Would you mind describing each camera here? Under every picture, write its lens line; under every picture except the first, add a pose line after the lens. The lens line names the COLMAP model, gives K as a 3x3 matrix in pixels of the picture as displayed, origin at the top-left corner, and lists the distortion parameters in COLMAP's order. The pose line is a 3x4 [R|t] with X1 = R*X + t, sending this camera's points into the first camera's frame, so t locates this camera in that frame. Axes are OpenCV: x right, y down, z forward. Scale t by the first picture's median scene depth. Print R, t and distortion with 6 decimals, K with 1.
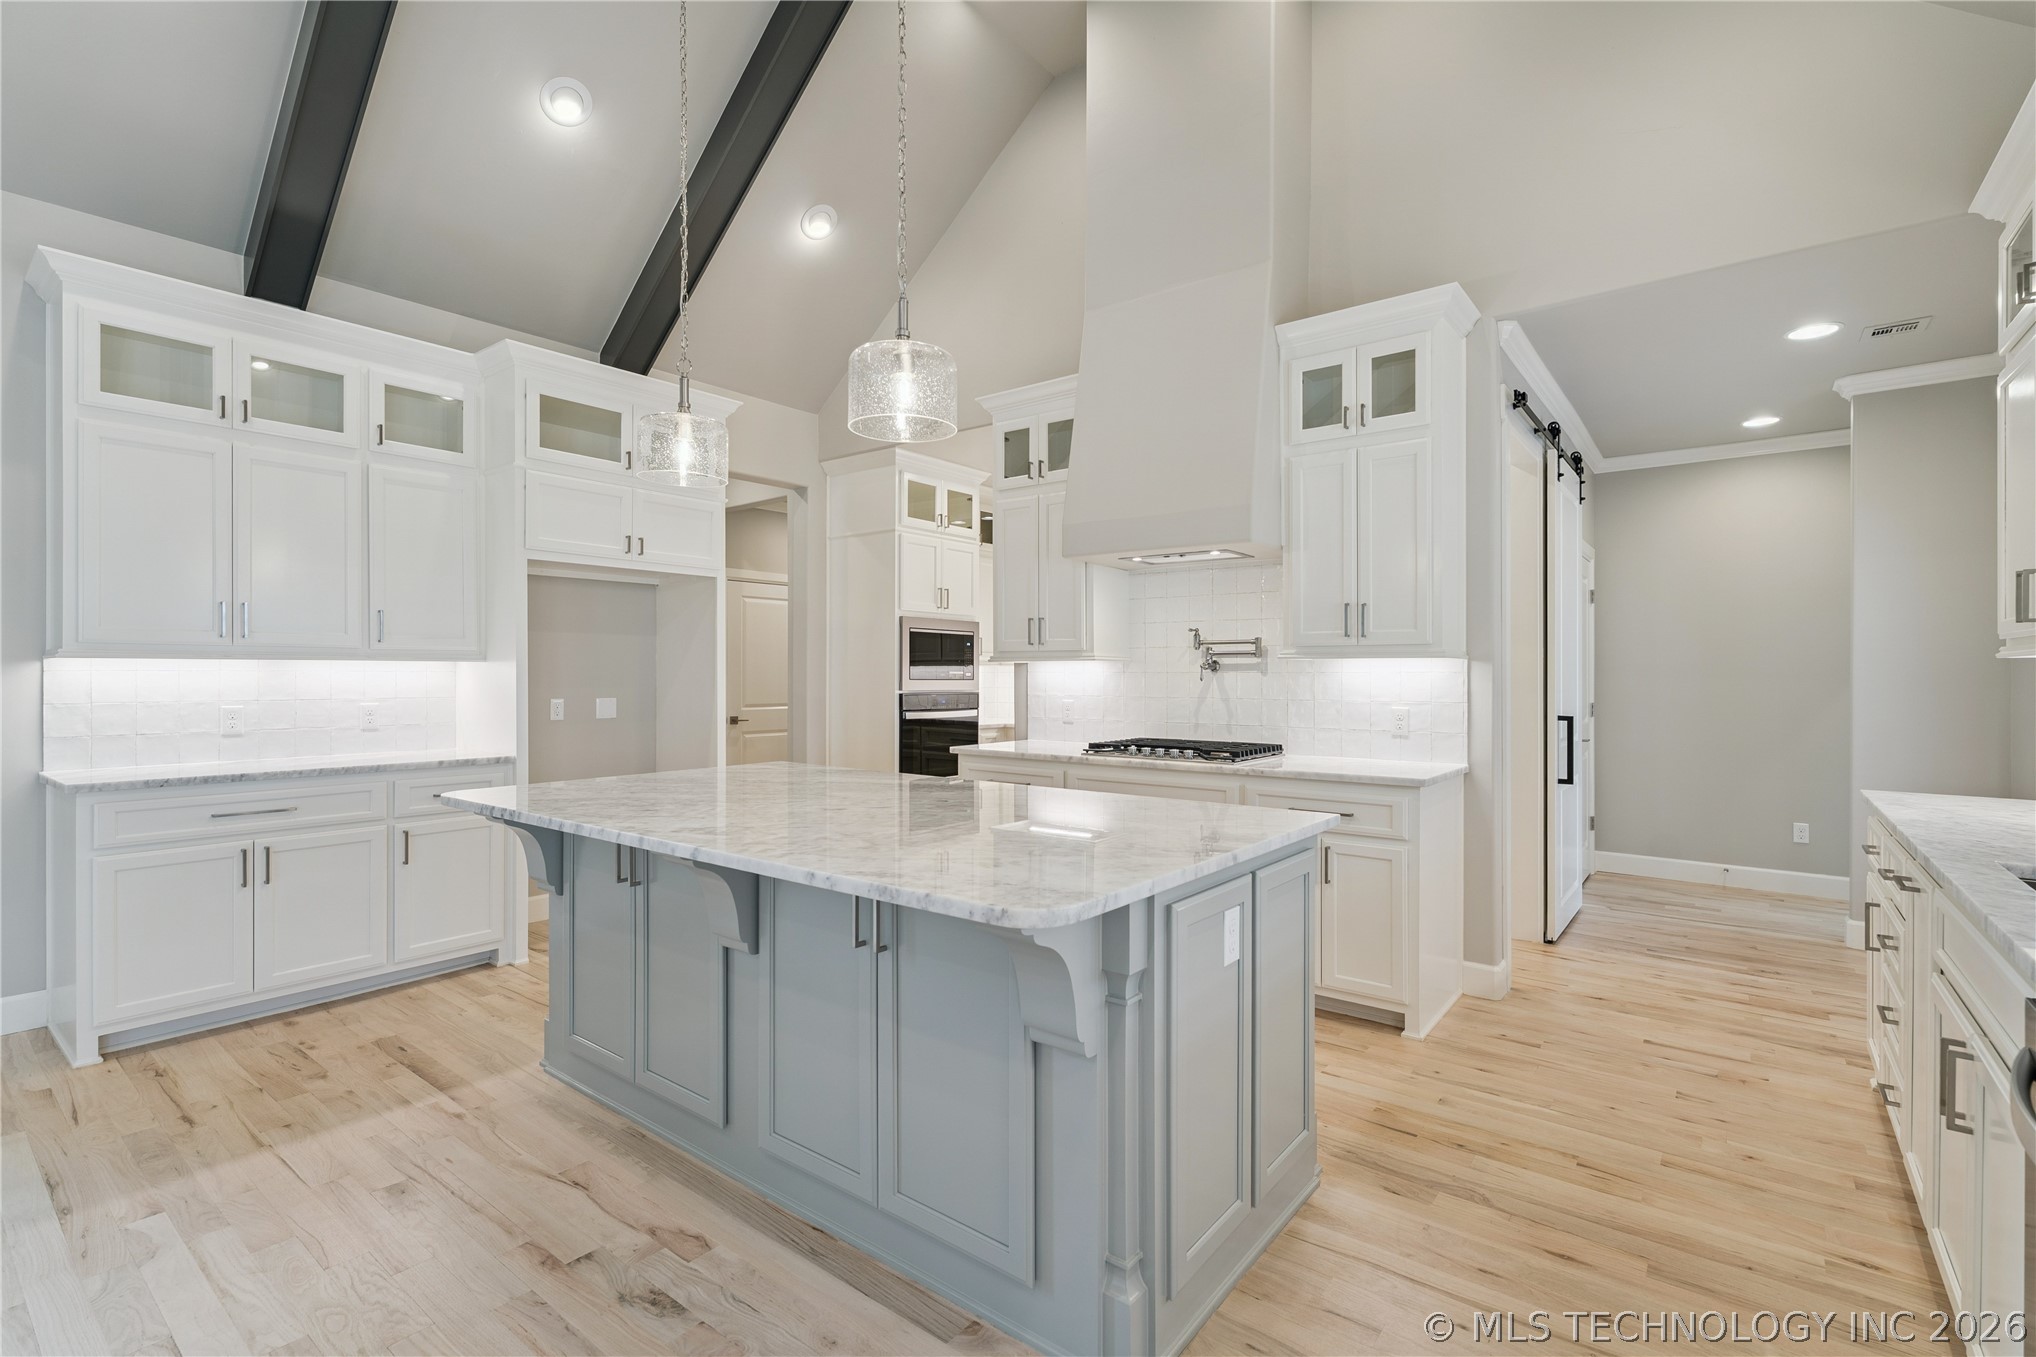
lens RADIAL K [[928.1, 0, 1000.9], [0, 928.1, 675.4], [0, 0, 1]] dist [0.005822, -0.000653]
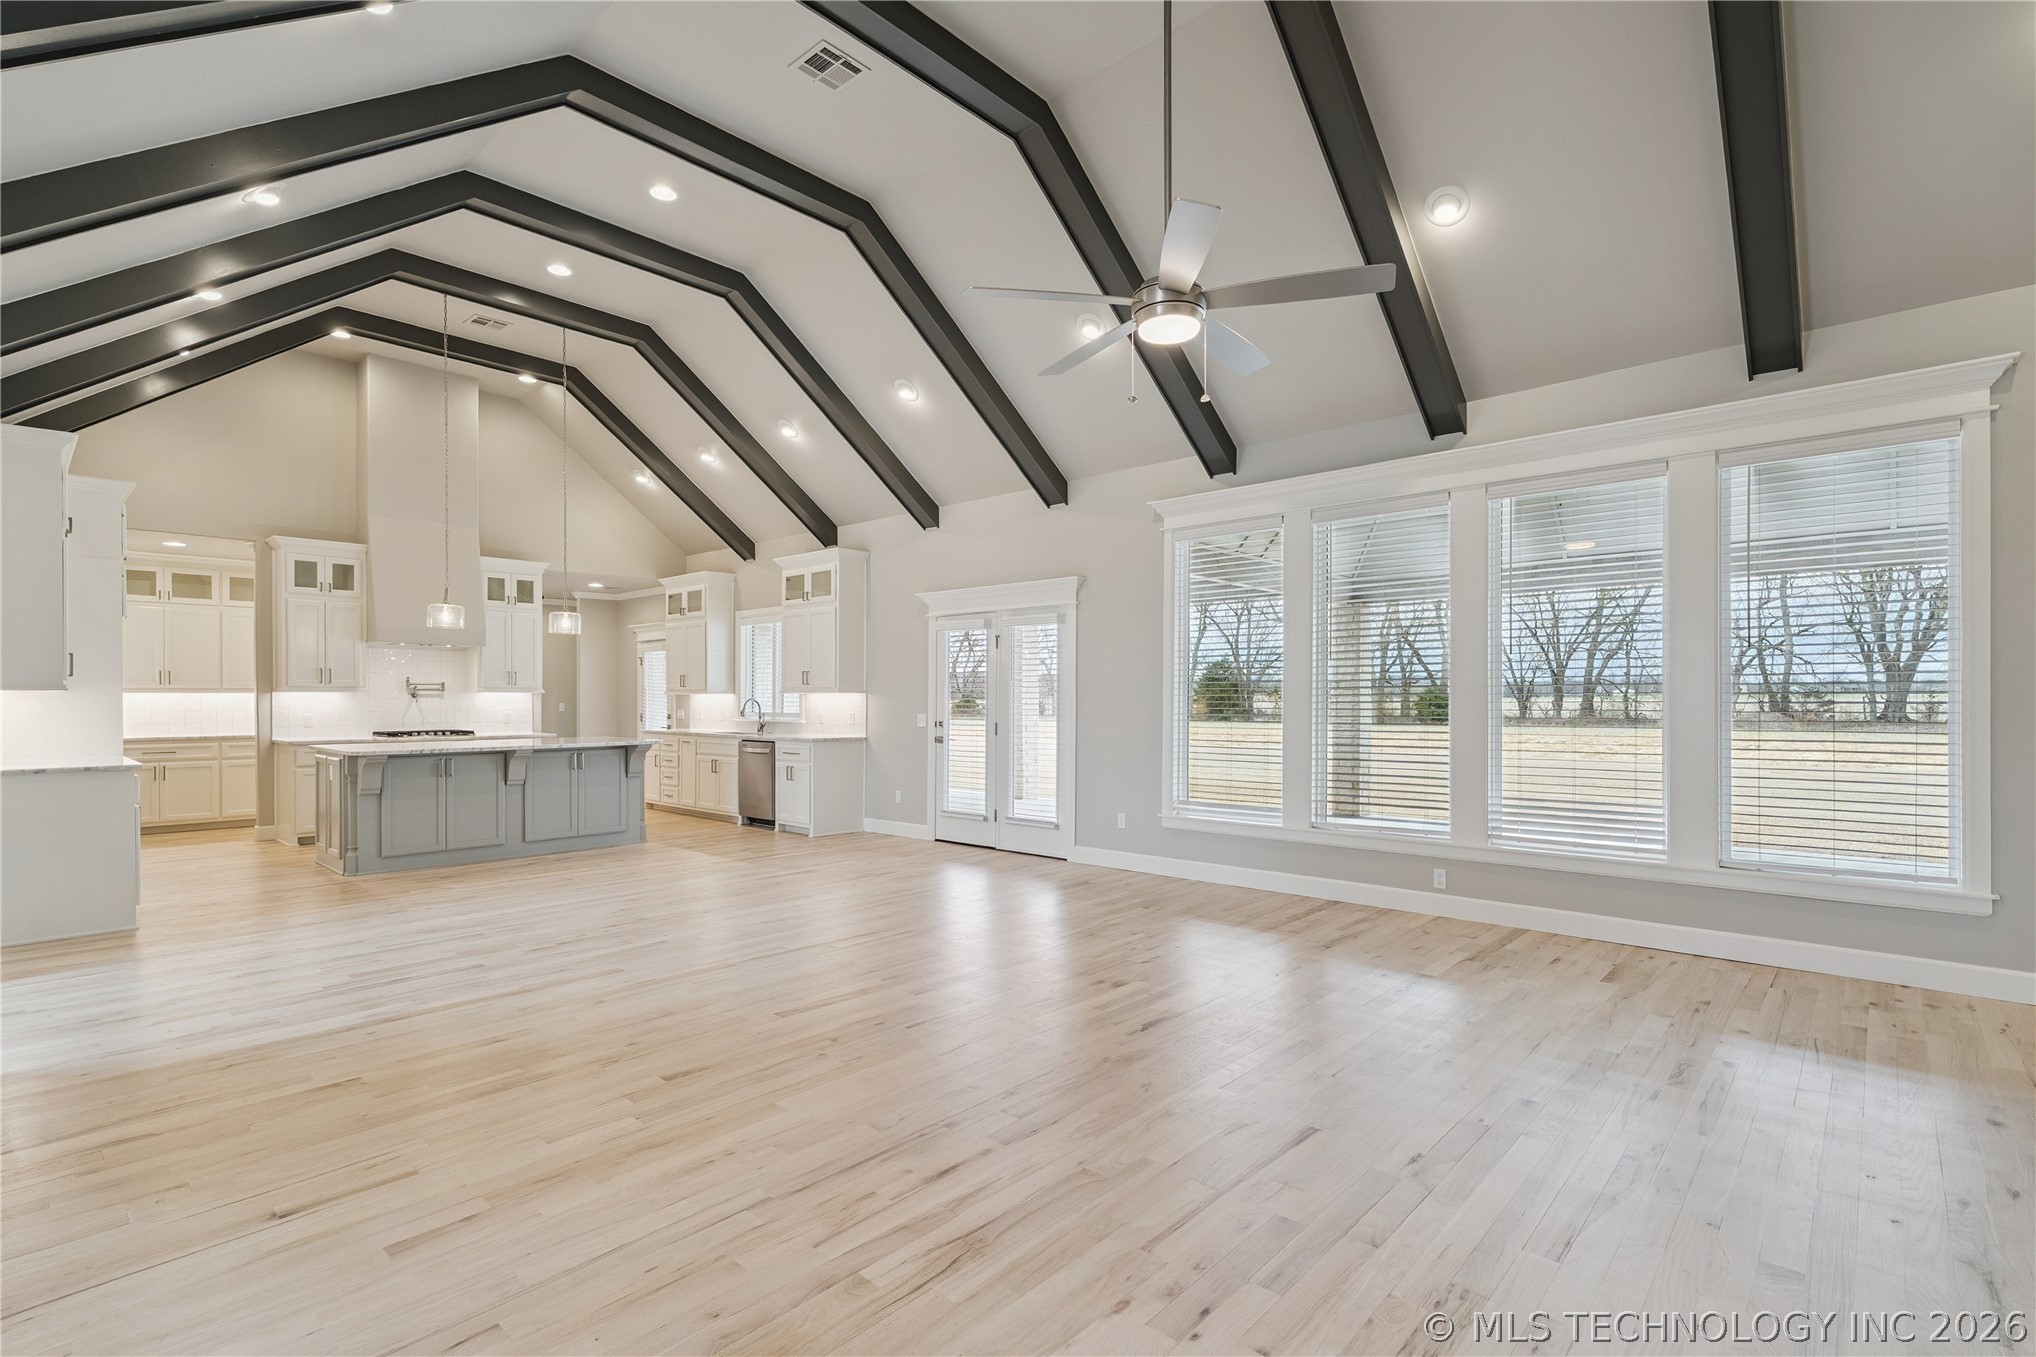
lens RADIAL K [[928.1, 0, 998.1], [0, 928.1, 701.1], [0, 0, 1]] dist [0.005822, -0.000653]
pose [[0.086510, -0.001720, 0.996249, -1.808931], [0.008542, 0.999963, 0.000985, 0.012250], [-0.996214, 0.008425, 0.086522, -0.508907]]
